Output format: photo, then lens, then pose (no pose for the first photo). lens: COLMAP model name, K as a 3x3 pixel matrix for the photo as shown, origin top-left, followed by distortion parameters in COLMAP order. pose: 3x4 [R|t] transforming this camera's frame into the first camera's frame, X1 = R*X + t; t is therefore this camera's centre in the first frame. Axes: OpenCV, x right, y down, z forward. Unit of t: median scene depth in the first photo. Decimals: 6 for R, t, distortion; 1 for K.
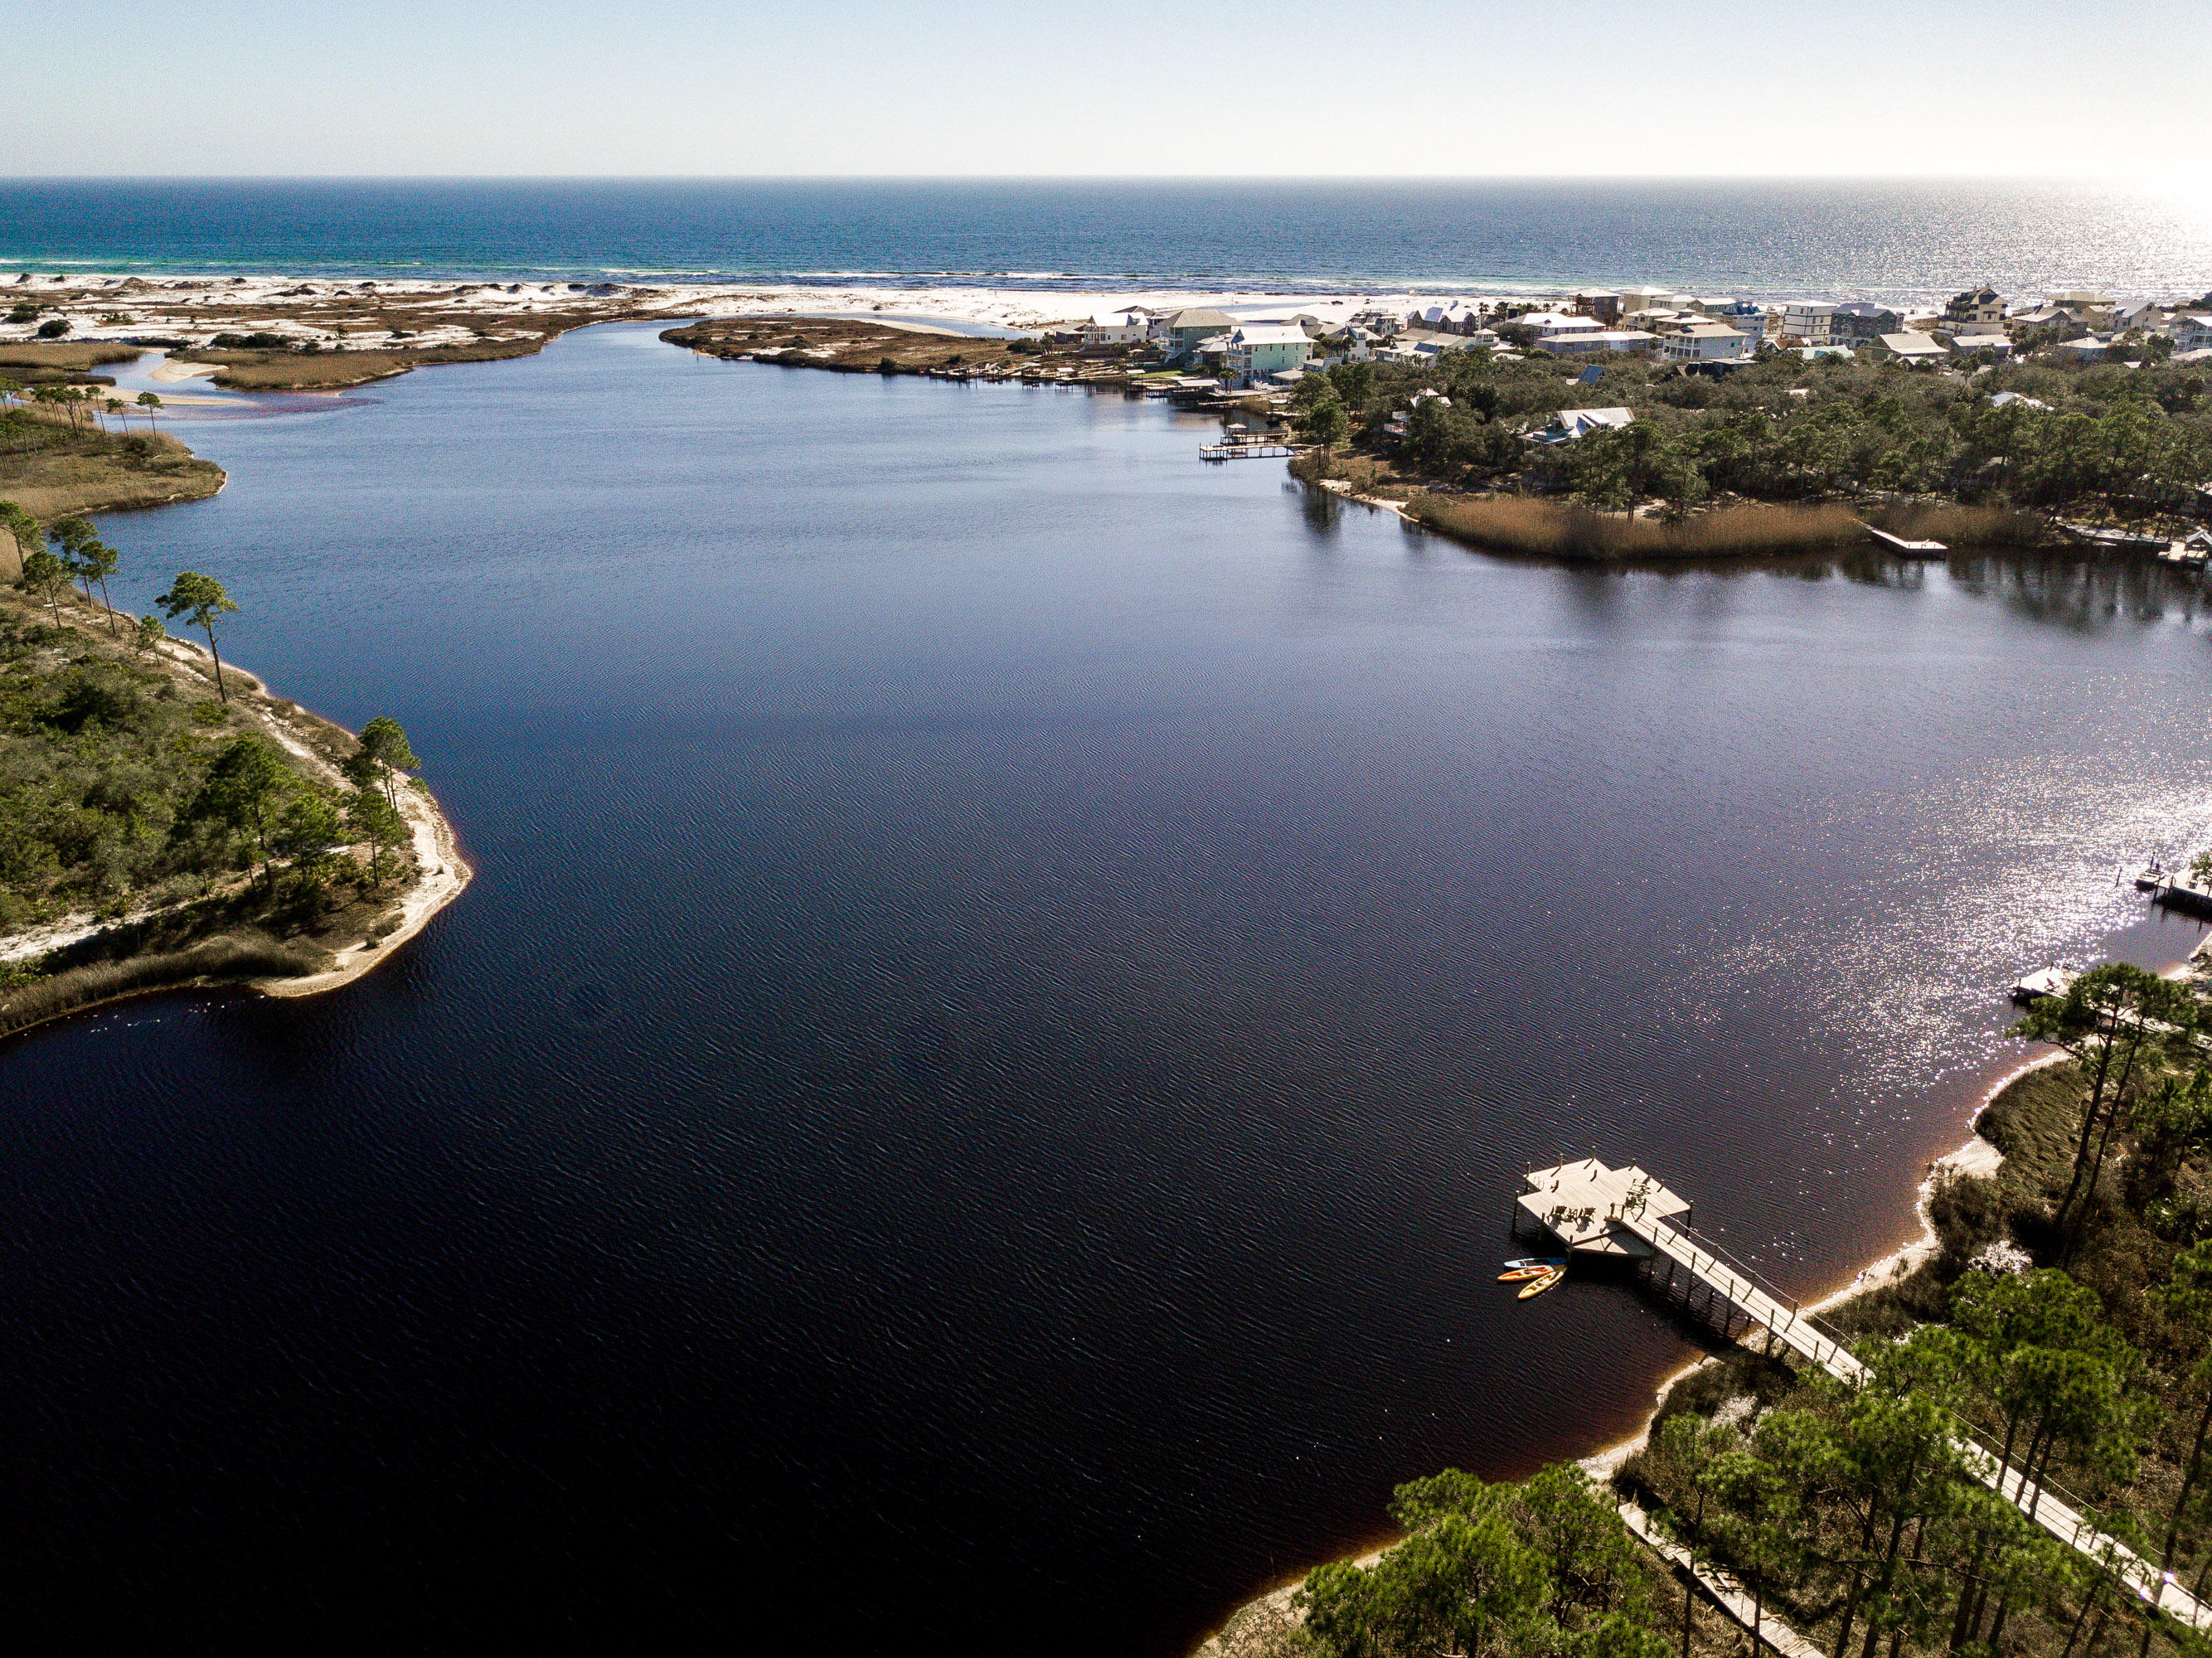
lens RADIAL K [[1693.7, 0, 1106.0], [0, 1693.7, 829.0], [0, 0, 1]] dist [0.002946, -0.001924]
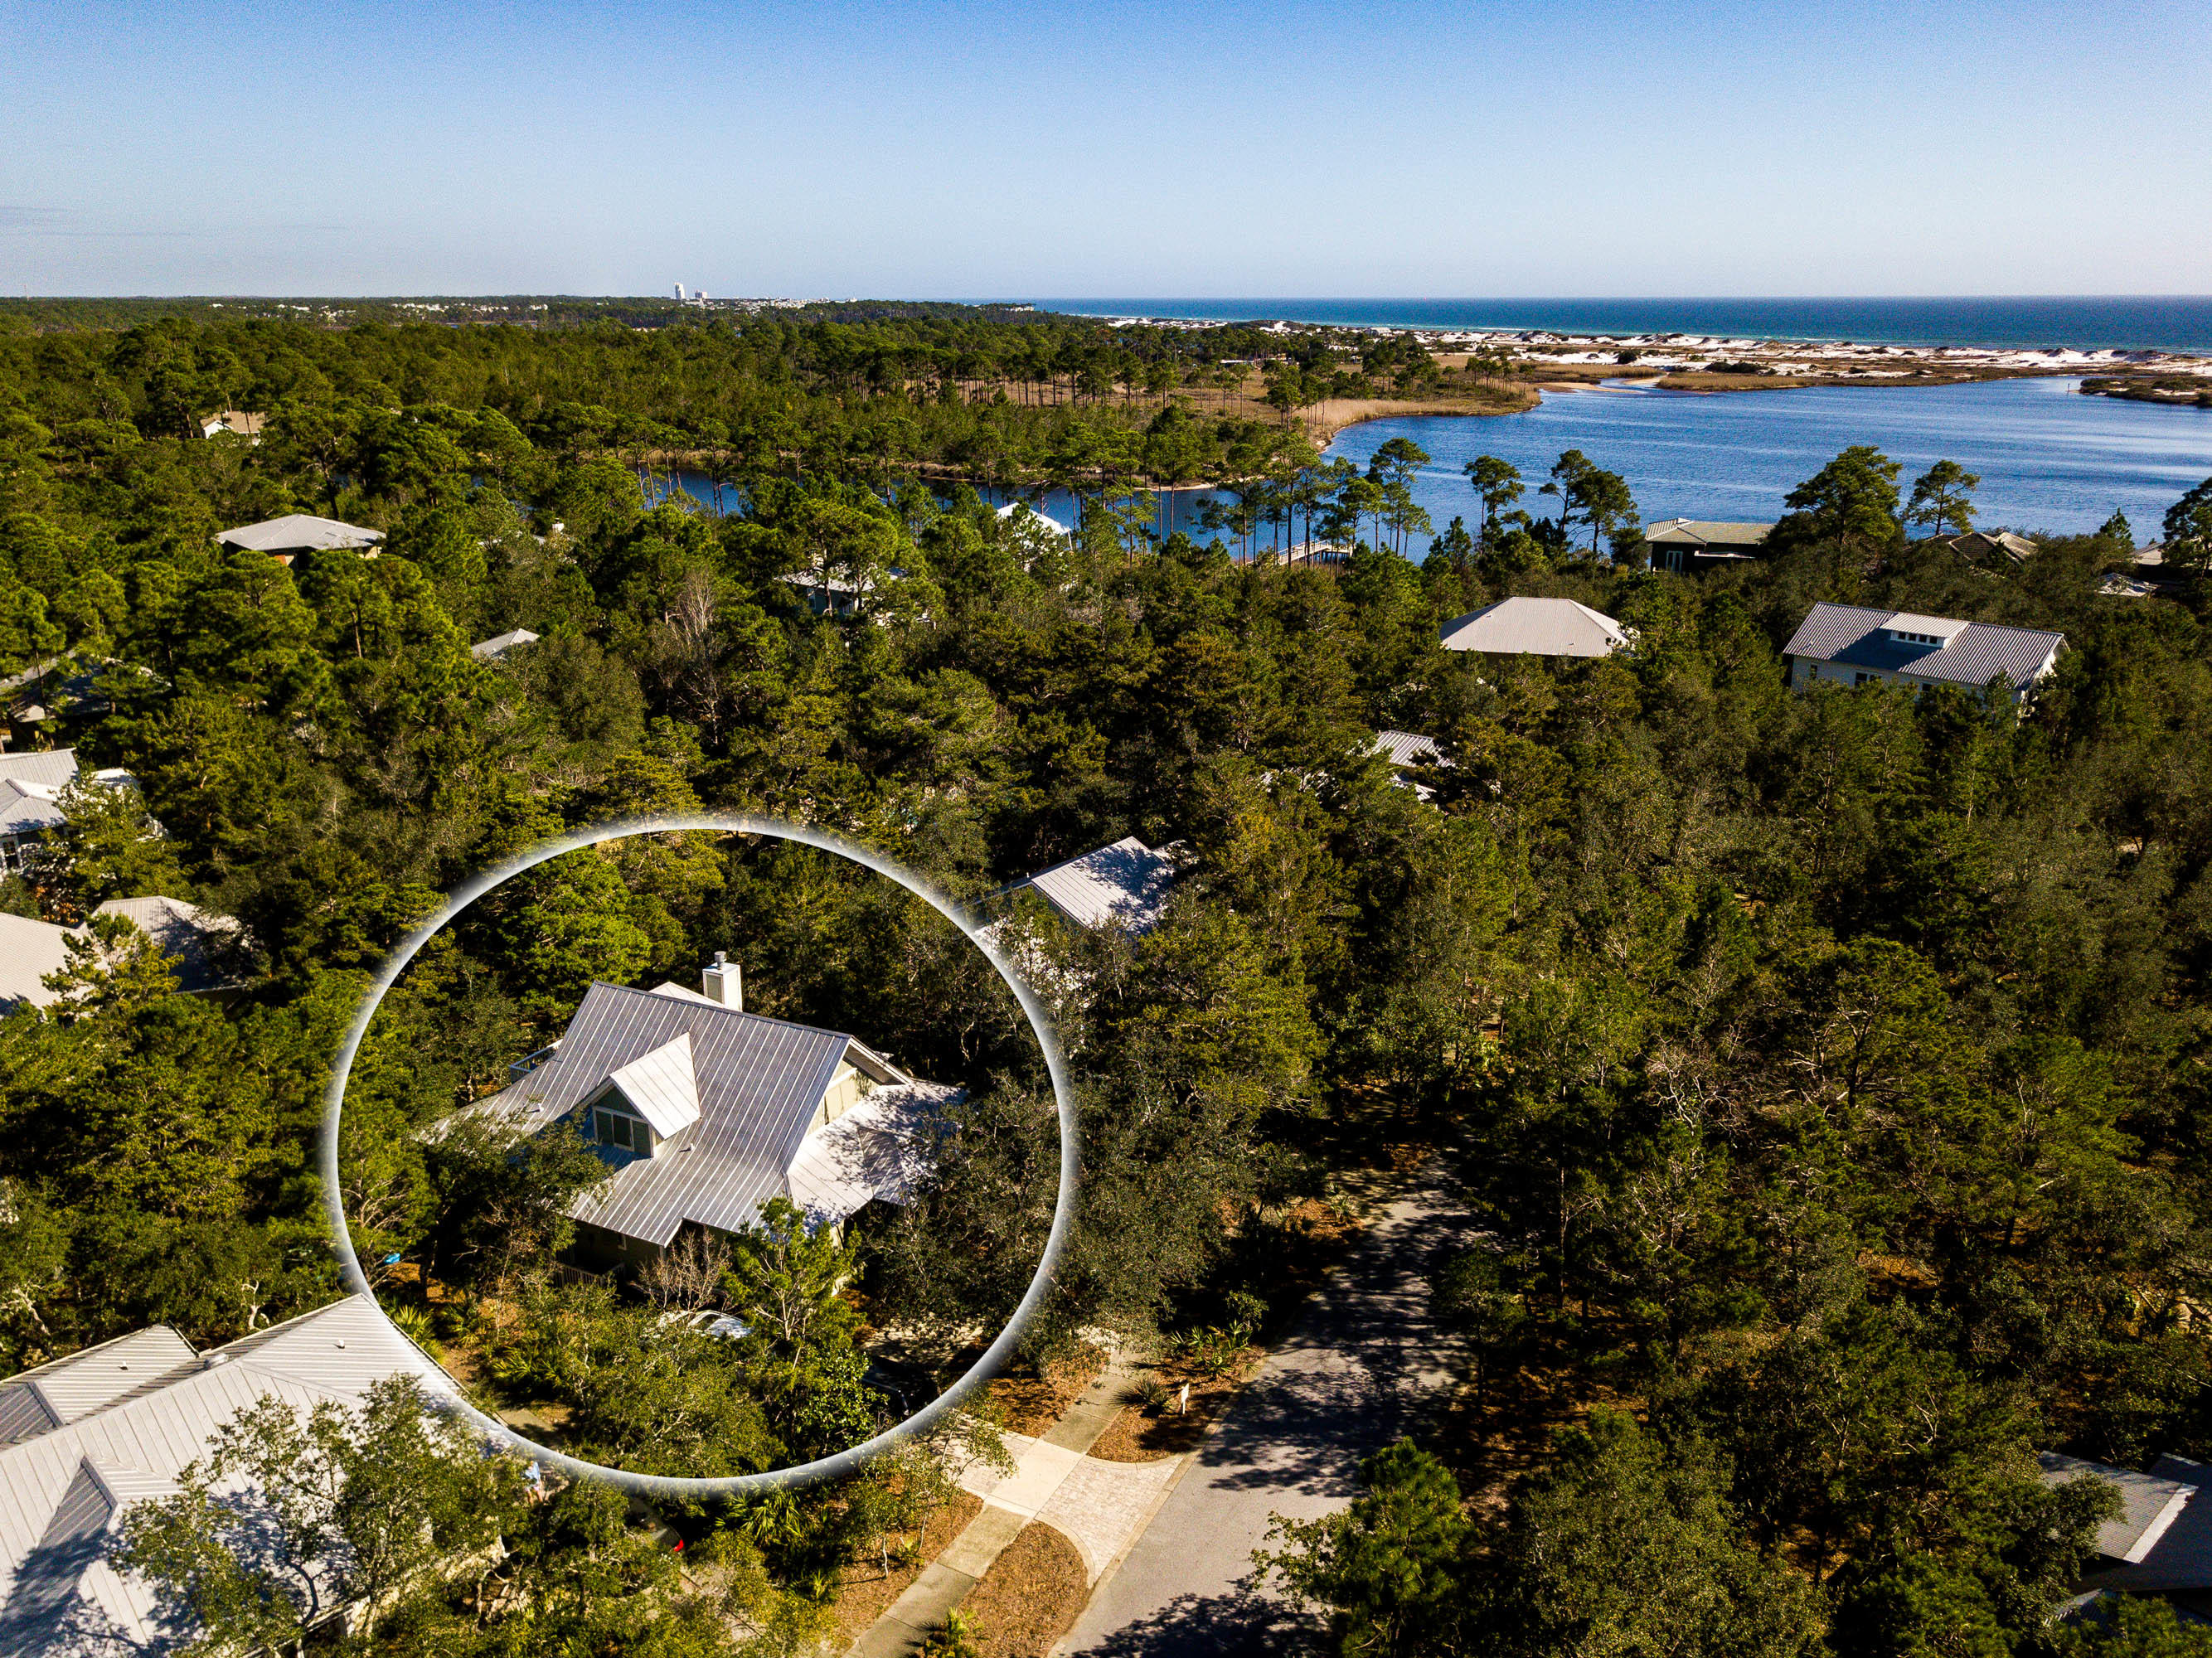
lens RADIAL K [[1741.7, 0, 1096.6], [0, 1741.7, 839.6], [0, 0, 1]] dist [-0.007417, 0.016840]
pose [[0.560394, 0.244852, -0.791205, 0.394425], [-0.294862, 0.951692, 0.085673, 0.089385], [0.773961, 0.185285, 0.605520, -0.120876]]
